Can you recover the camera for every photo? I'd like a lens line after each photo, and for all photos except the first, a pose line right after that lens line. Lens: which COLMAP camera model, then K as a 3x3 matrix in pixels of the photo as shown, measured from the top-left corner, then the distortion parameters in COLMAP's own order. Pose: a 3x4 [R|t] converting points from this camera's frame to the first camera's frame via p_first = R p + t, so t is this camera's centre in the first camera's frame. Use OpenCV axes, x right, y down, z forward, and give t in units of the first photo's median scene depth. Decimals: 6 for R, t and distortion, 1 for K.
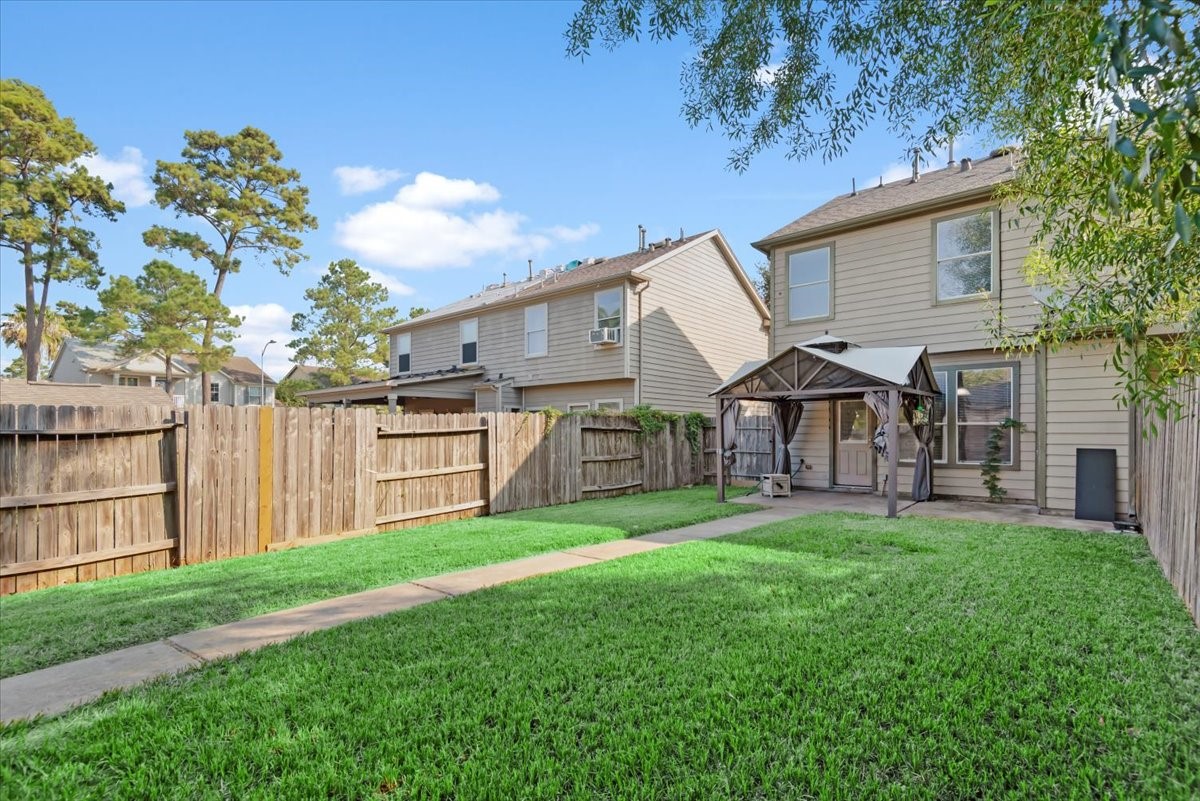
lens RADIAL K [[548.7, 0, 602.5], [0, 548.7, 412.4], [0, 0, 1]] dist [0.037918, -0.026910]
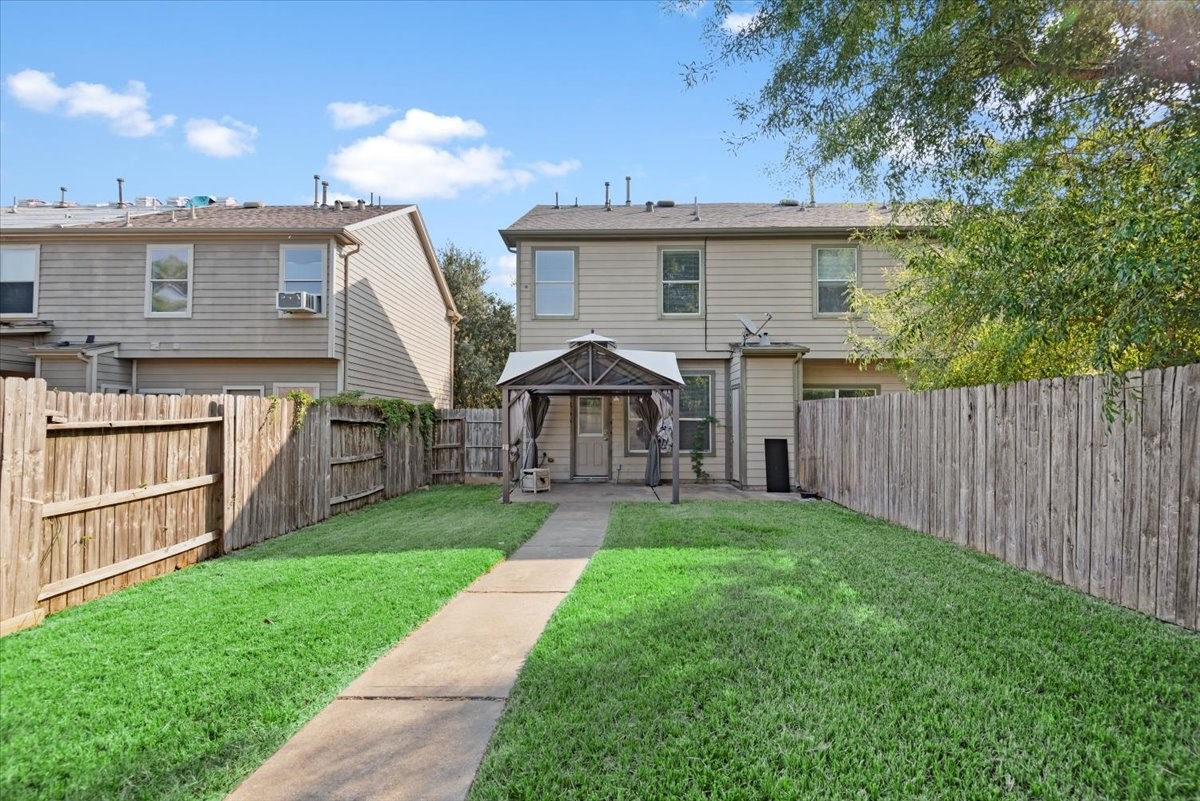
lens RADIAL K [[547.6, 0, 600.7], [0, 547.6, 388.7], [0, 0, 1]] dist [0.032798, -0.027887]
pose [[0.773410, 0.045561, 0.632267, -0.242997], [-0.026559, 0.998867, -0.039489, 0.005869], [-0.633350, 0.013749, 0.773743, 0.190374]]
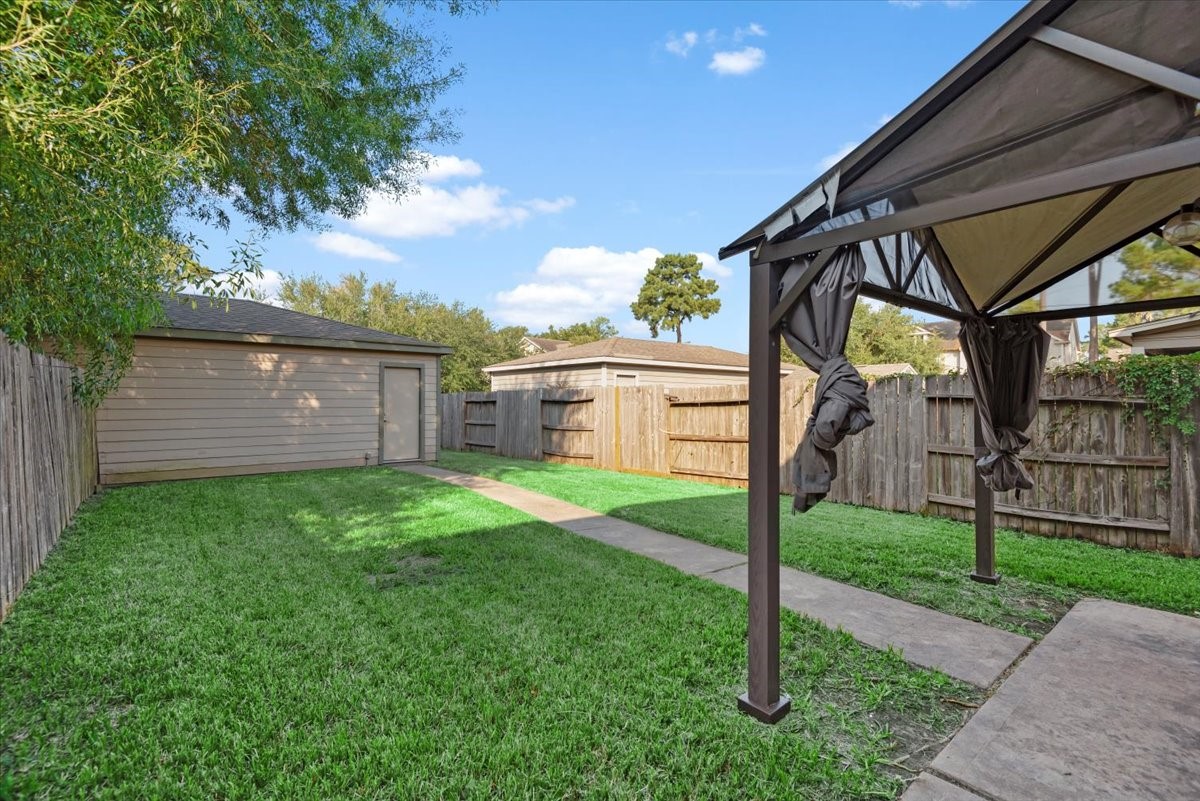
lens RADIAL K [[548.7, 0, 602.5], [0, 548.7, 412.4], [0, 0, 1]] dist [0.037918, -0.026910]
pose [[-0.168982, 0.032444, -0.985085, 0.658198], [0.039916, 0.998863, 0.026051, 0.014873], [0.984811, -0.034918, -0.170085, 0.780593]]
